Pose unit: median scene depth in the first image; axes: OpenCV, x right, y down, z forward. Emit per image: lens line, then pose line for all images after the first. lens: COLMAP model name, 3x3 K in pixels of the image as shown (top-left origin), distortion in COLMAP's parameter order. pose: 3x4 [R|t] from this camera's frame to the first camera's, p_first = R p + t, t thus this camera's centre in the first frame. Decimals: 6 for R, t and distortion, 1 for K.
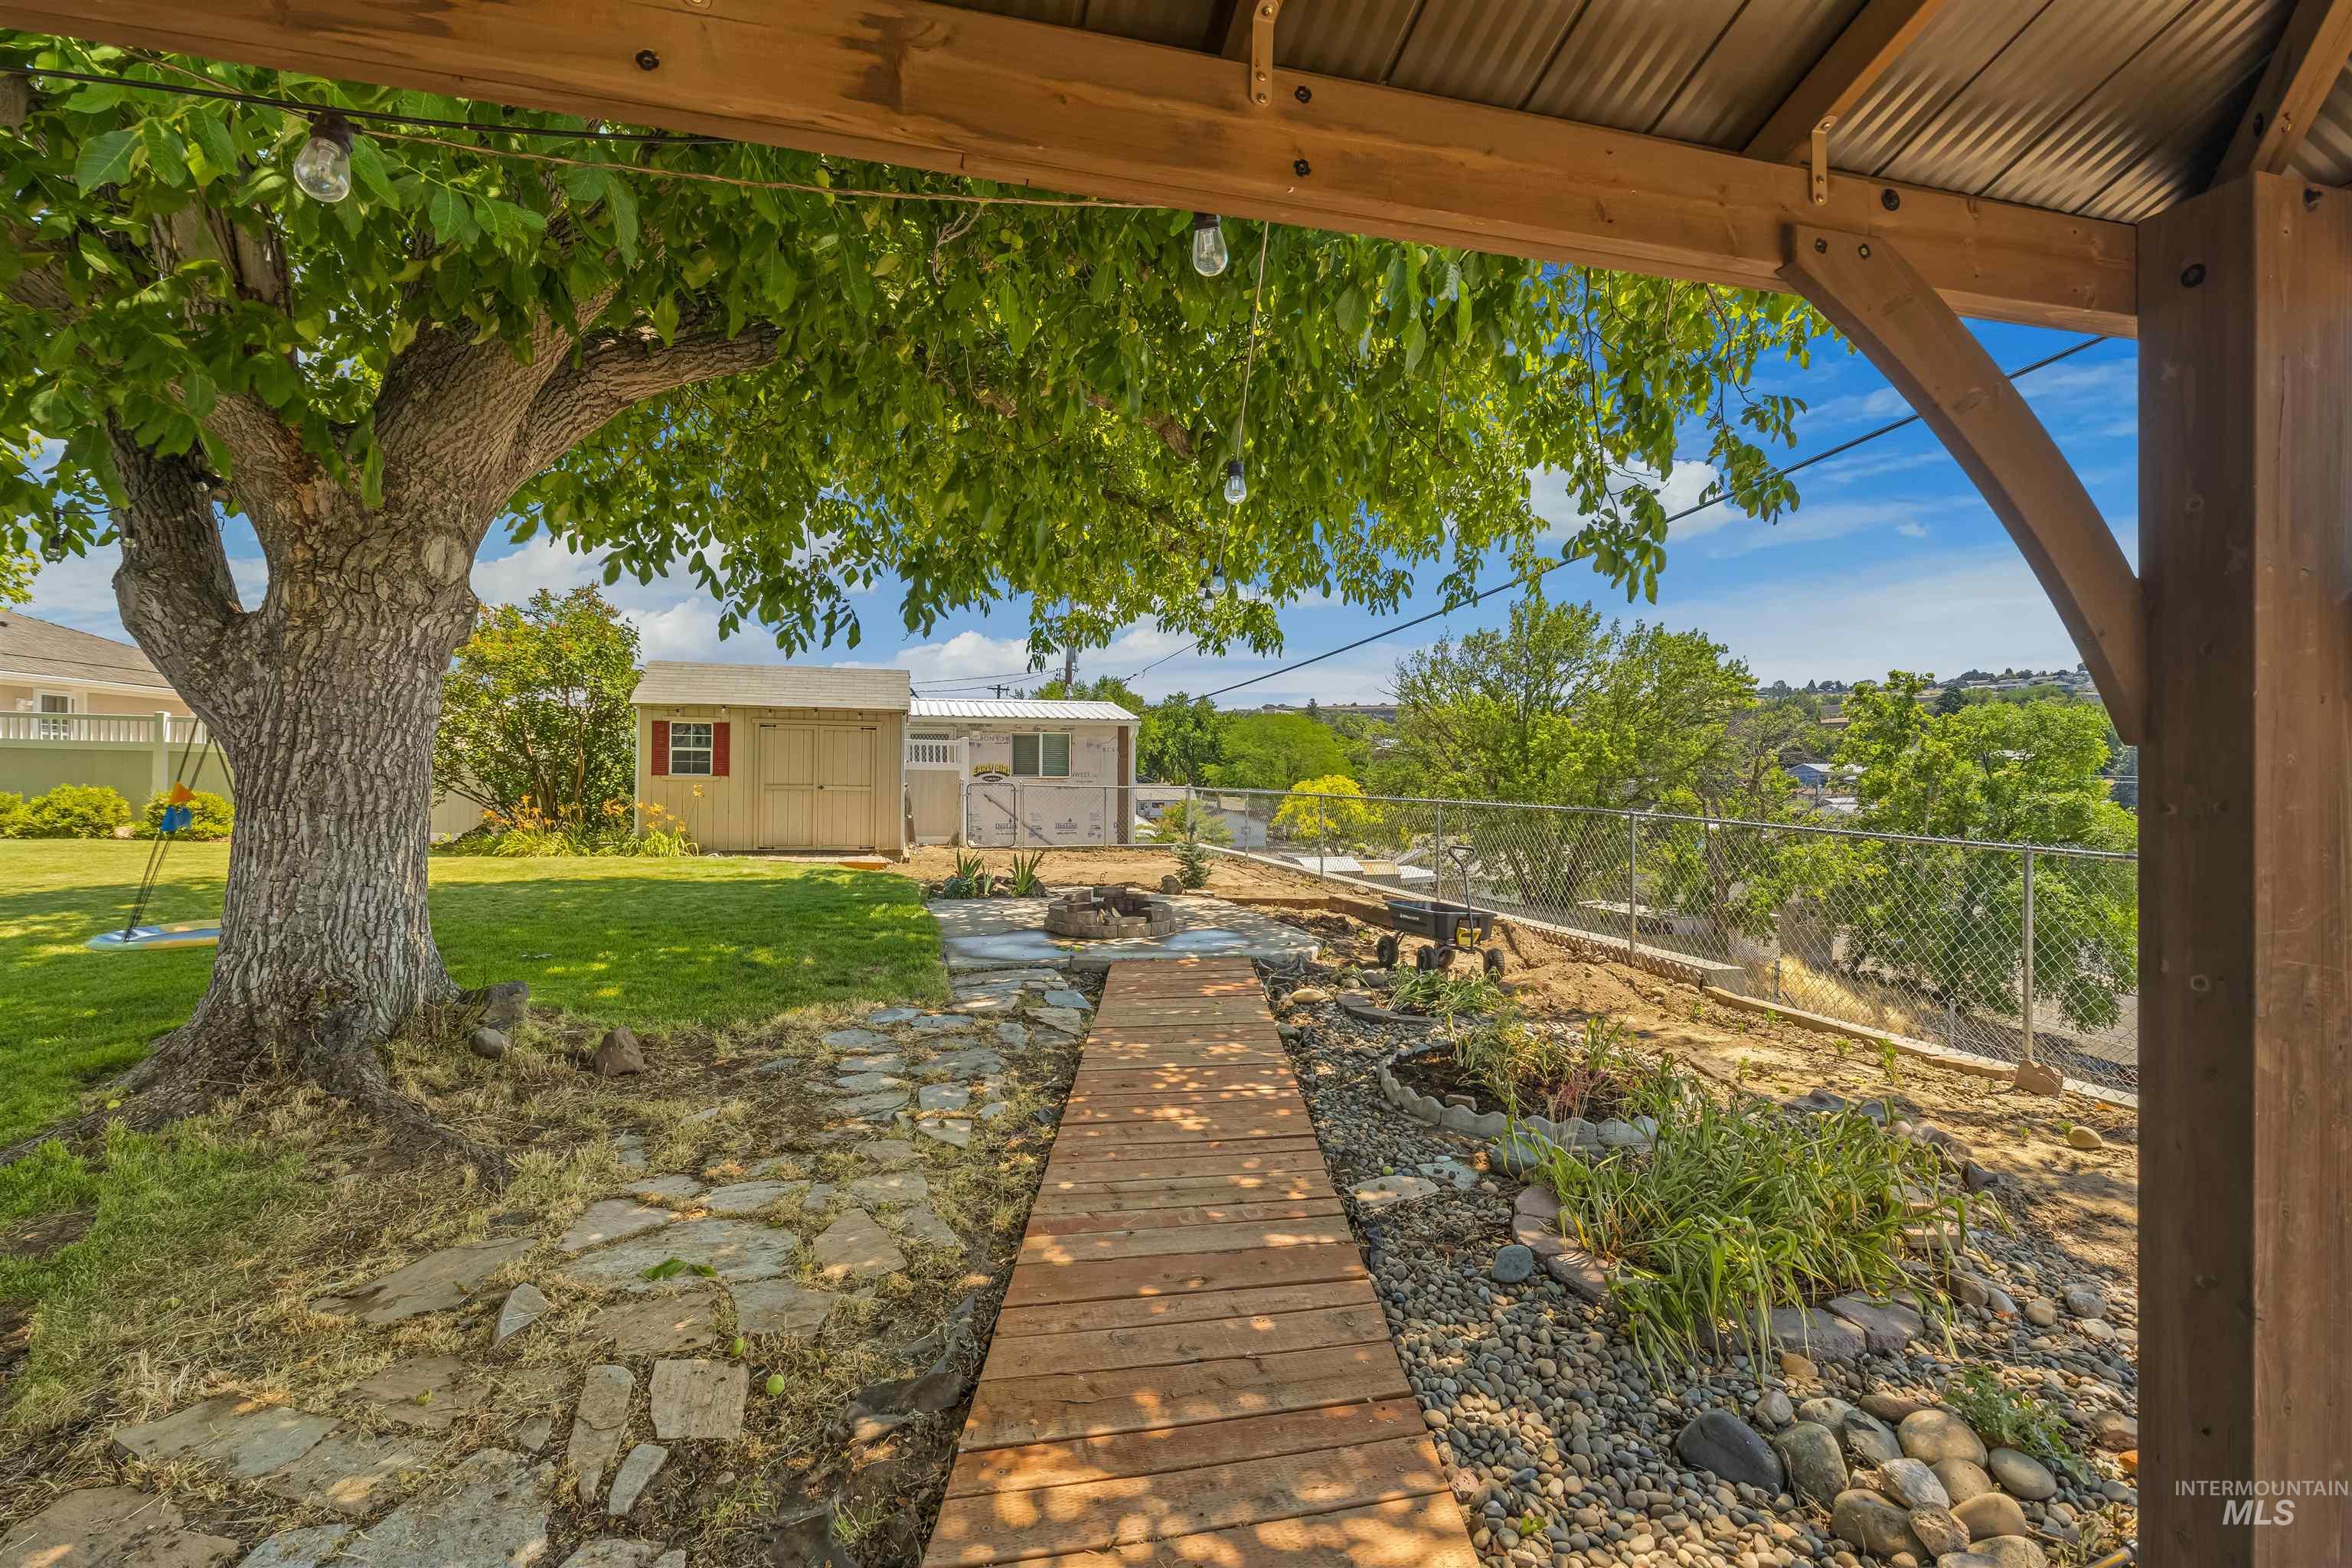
lens RADIAL K [[1096.8, 0, 1174.2], [0, 1096.8, 771.9], [0, 0, 1]] dist [-0.001143, -0.000072]
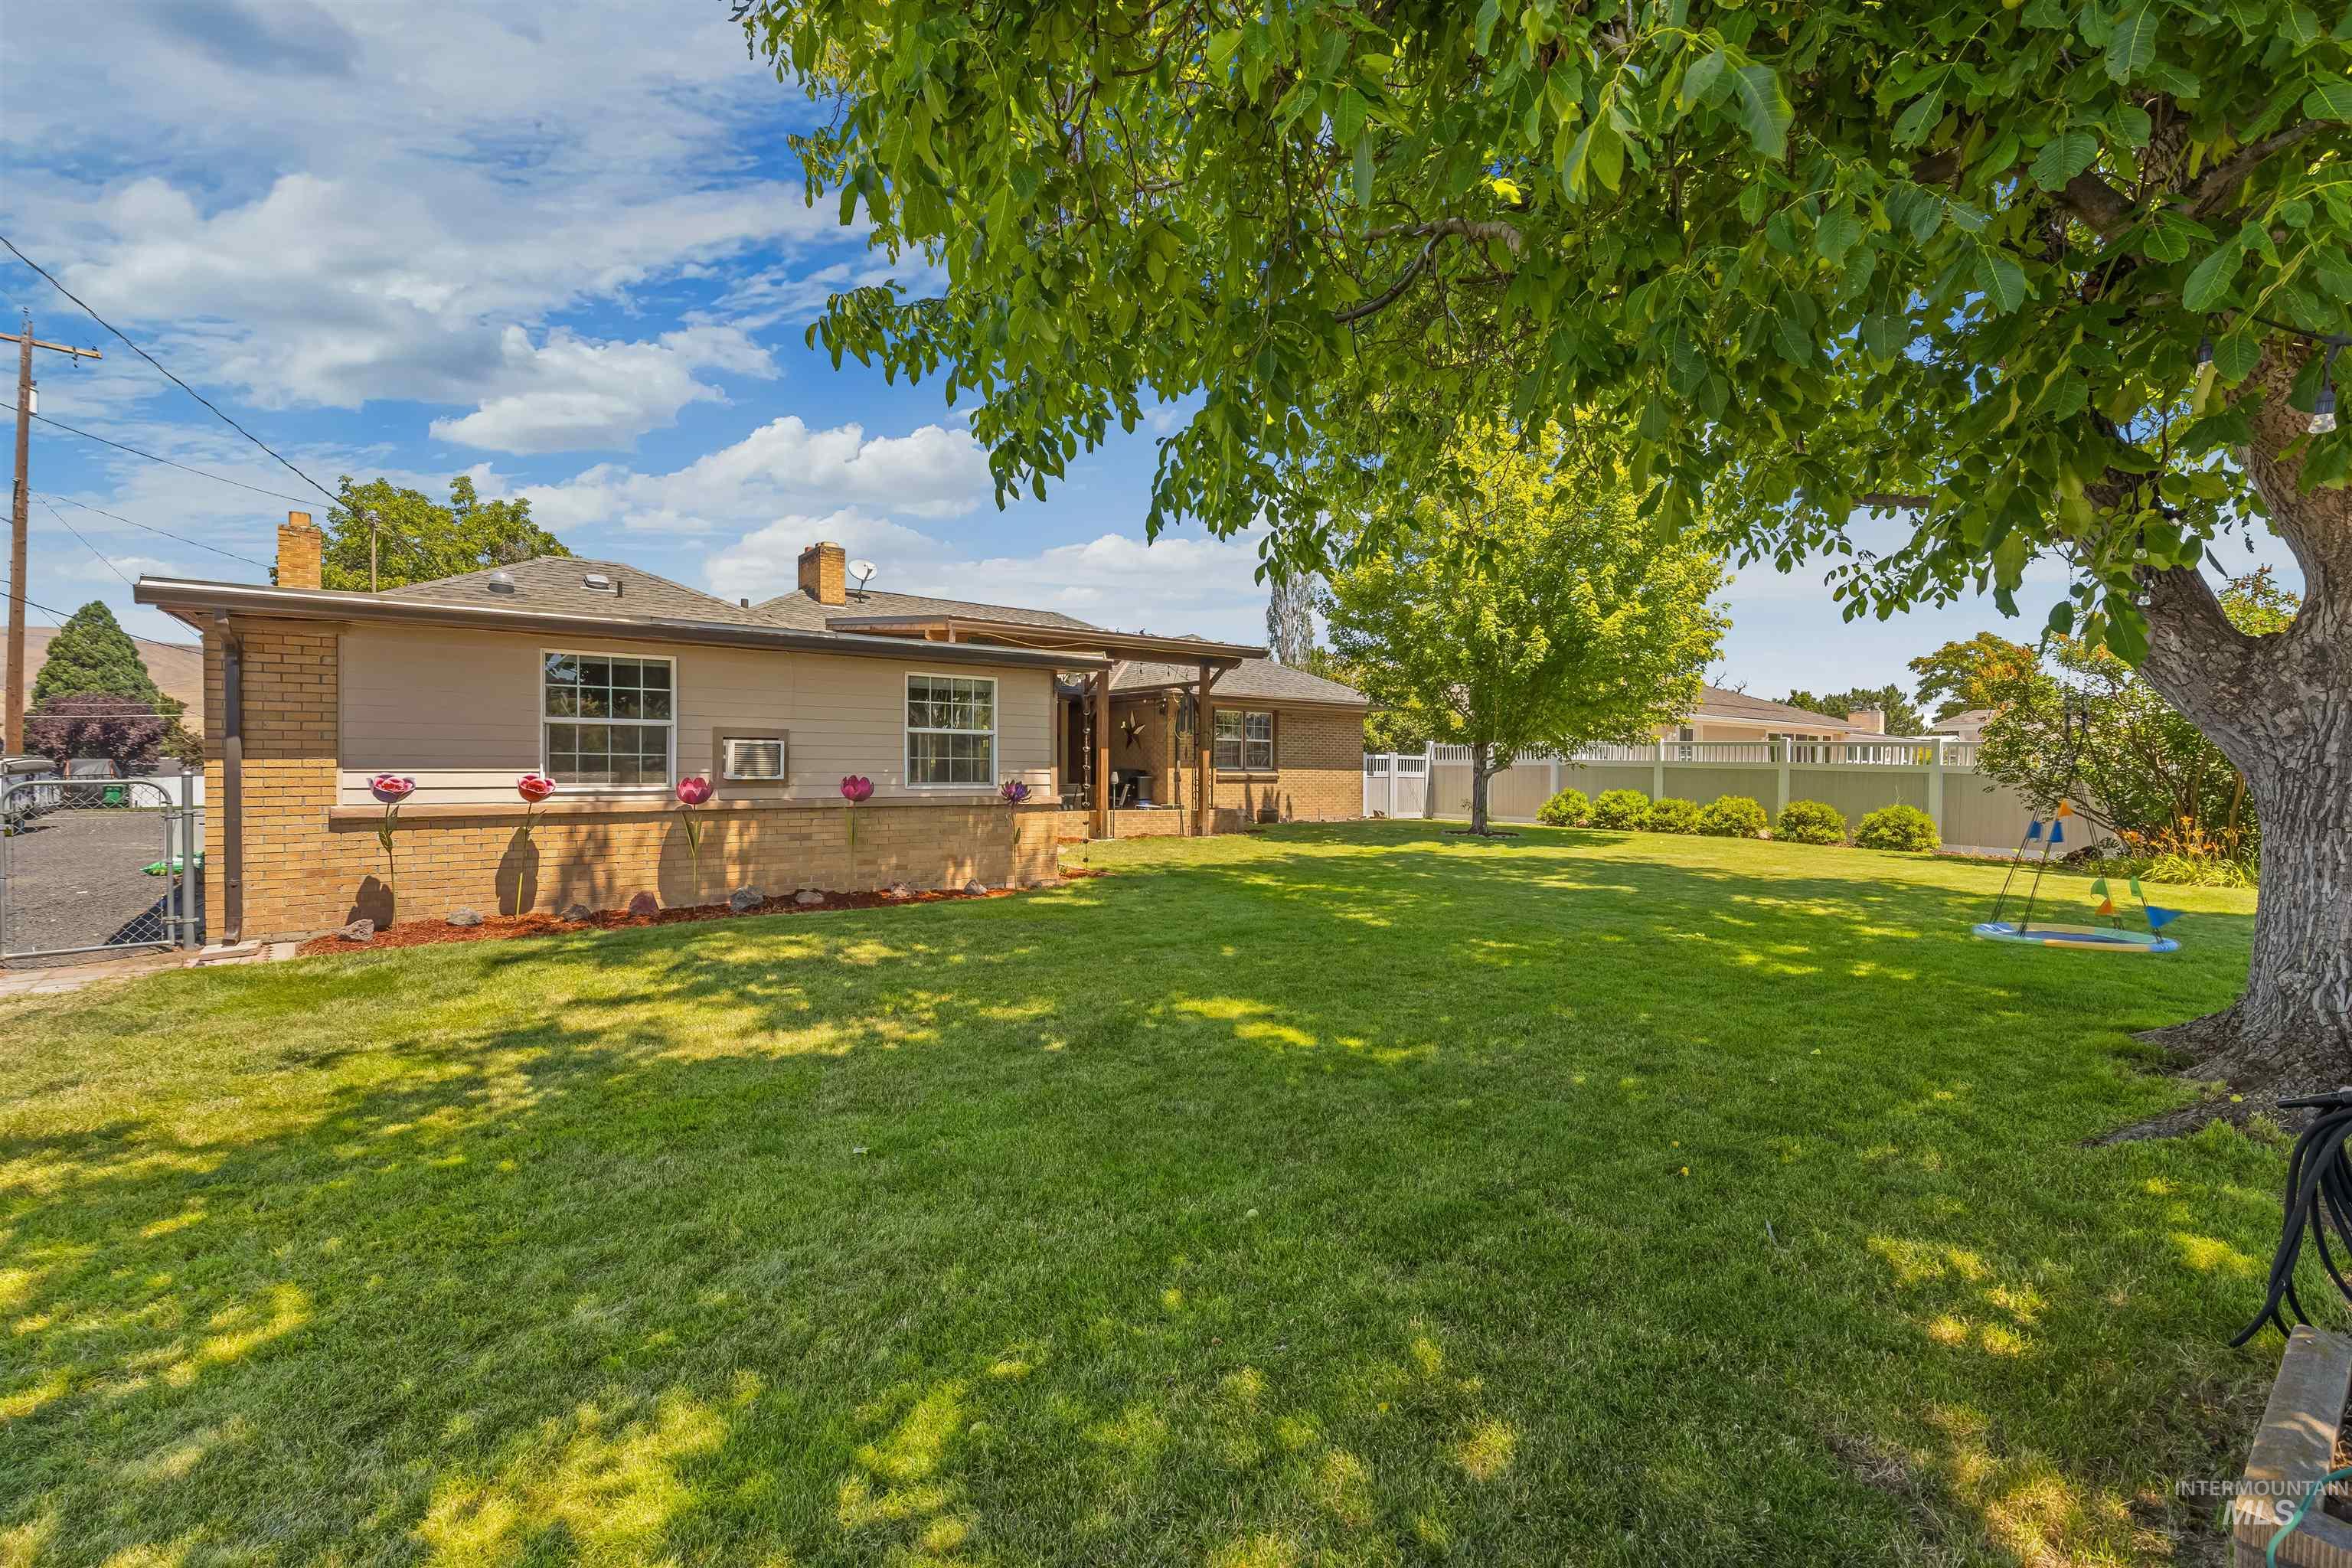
lens RADIAL K [[1061.5, 0, 1175.3], [0, 1061.5, 776.9], [0, 0, 1]] dist [0.000669, 0.000178]
pose [[0.386324, -0.000269, -0.922363, -0.100936], [-0.008140, 0.999960, -0.003701, -0.000681], [0.922327, 0.008938, 0.386306, -0.094172]]
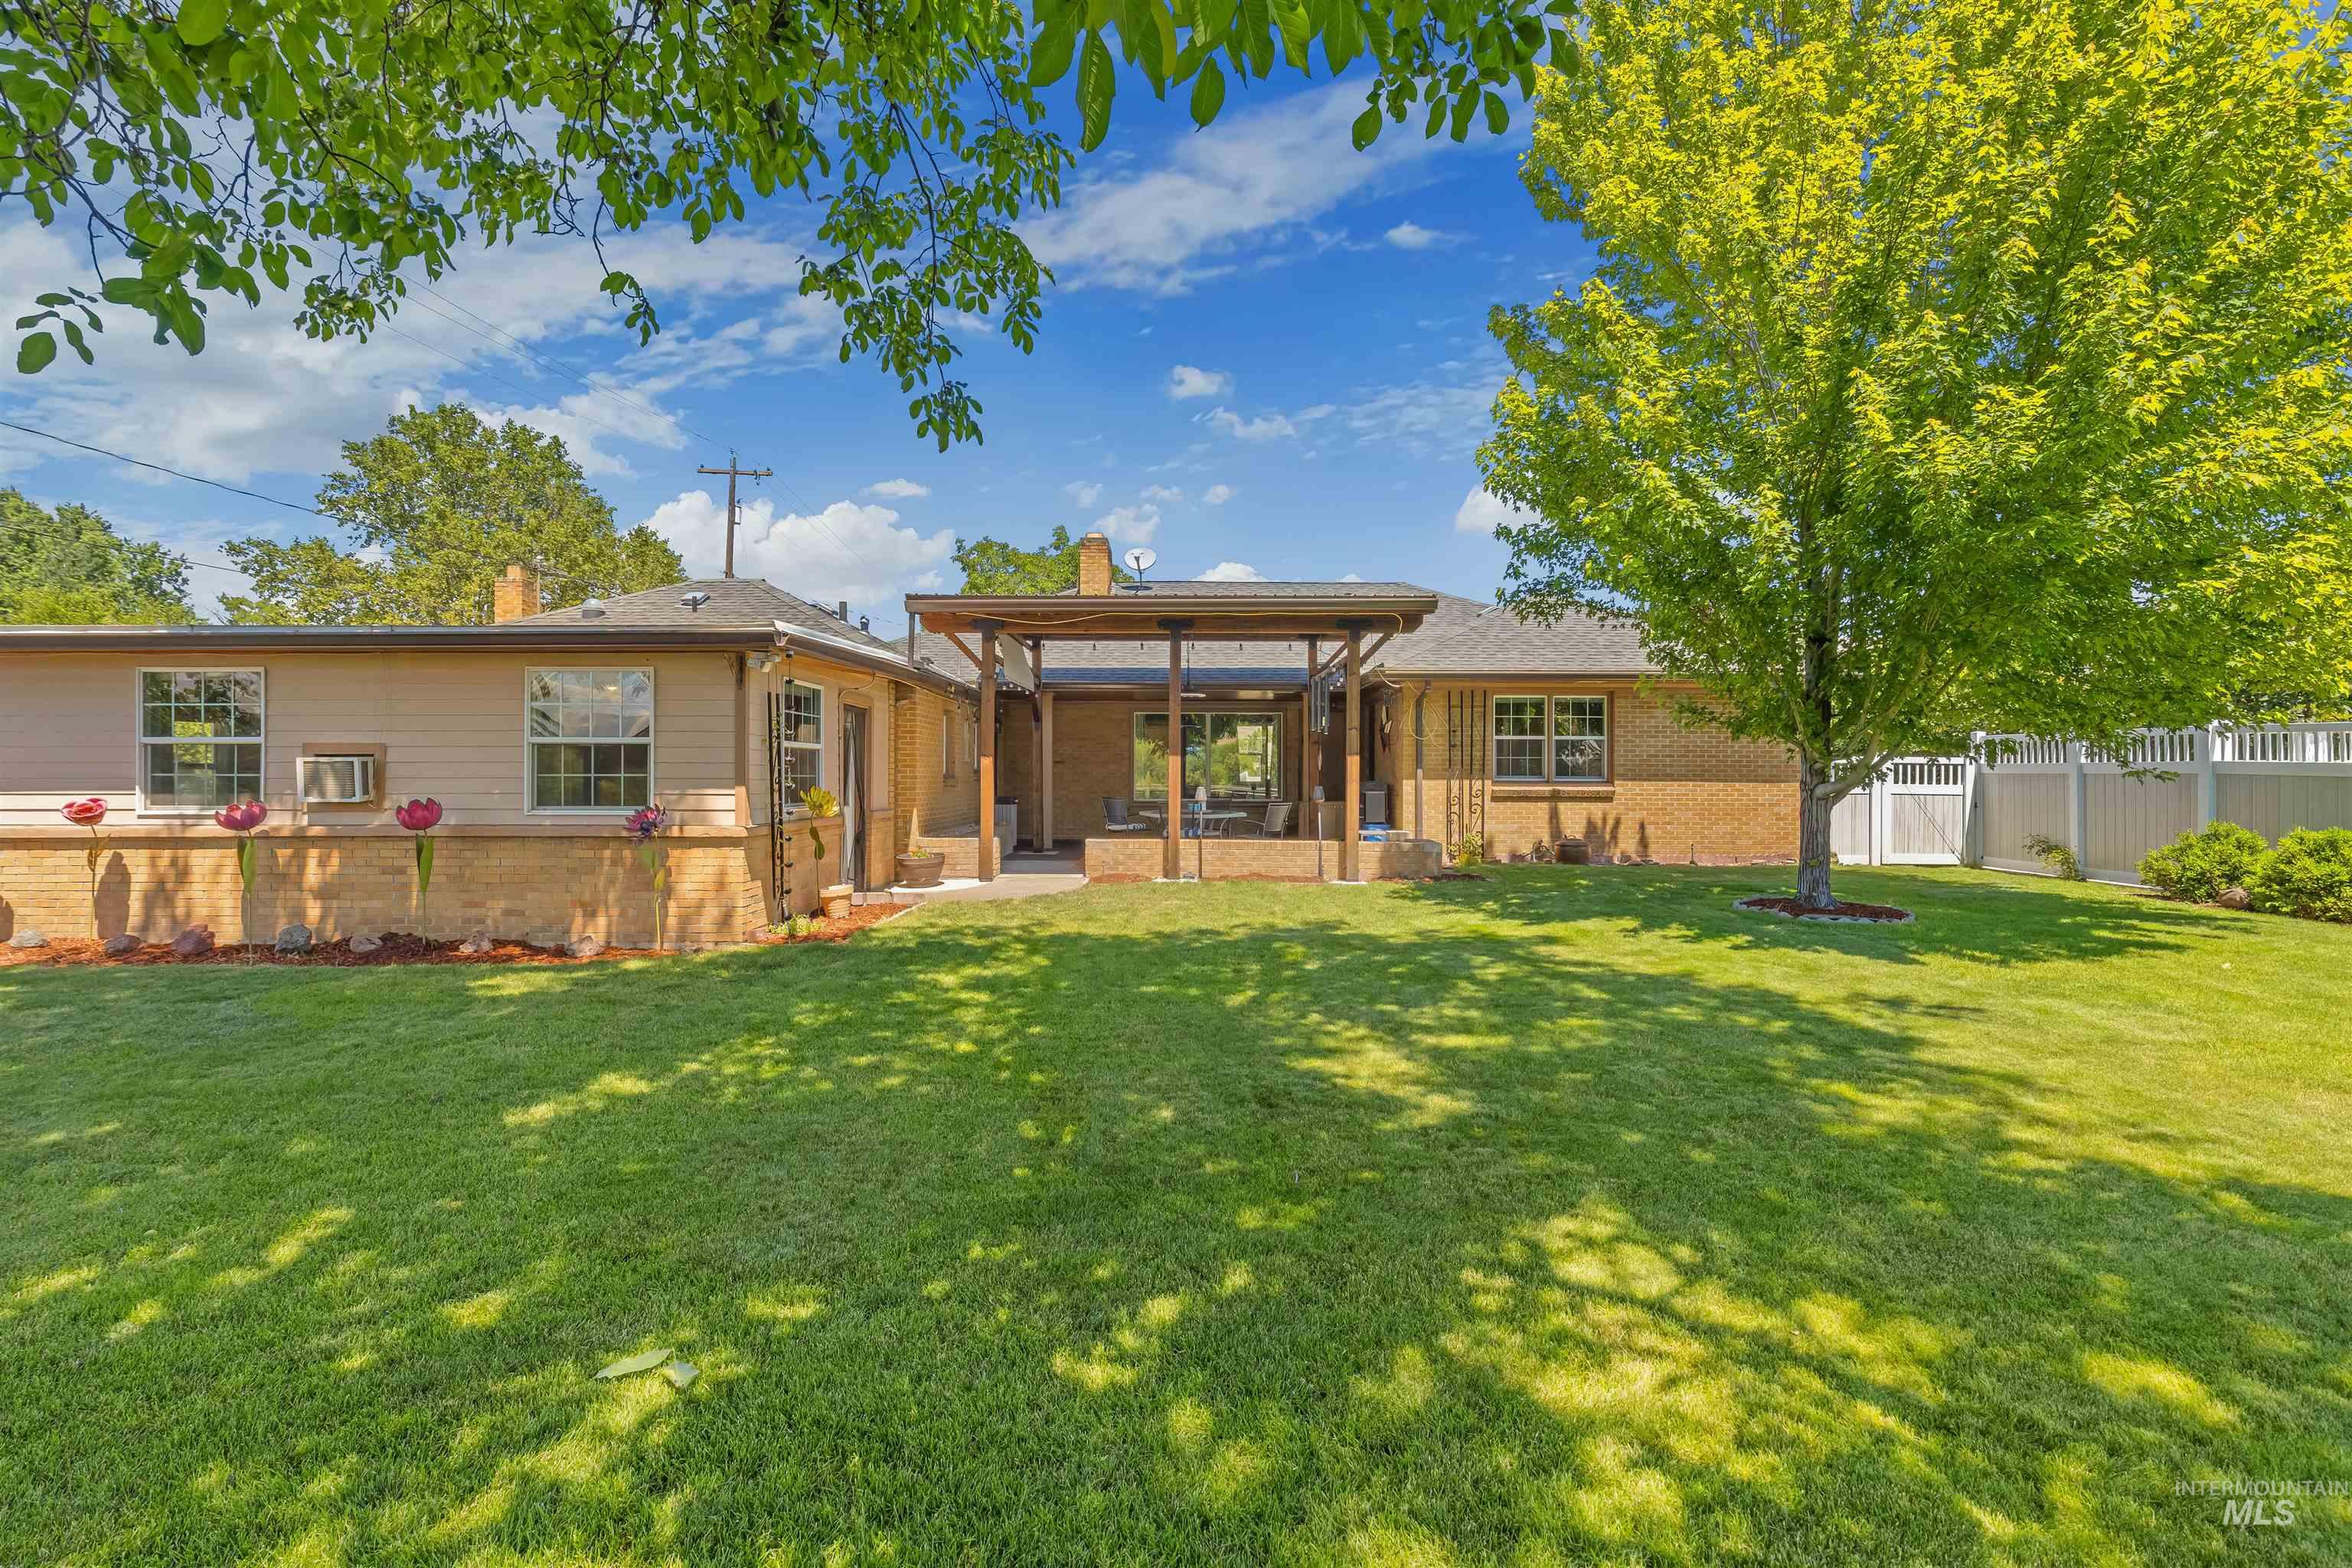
lens RADIAL K [[1061.5, 0, 1175.3], [0, 1061.5, 776.9], [0, 0, 1]] dist [0.000669, 0.000178]
pose [[-0.265989, -0.003661, -0.963969, -0.360698], [-0.010355, 0.999946, -0.000941, -0.016917], [0.963921, 0.009731, -0.266012, 0.481175]]
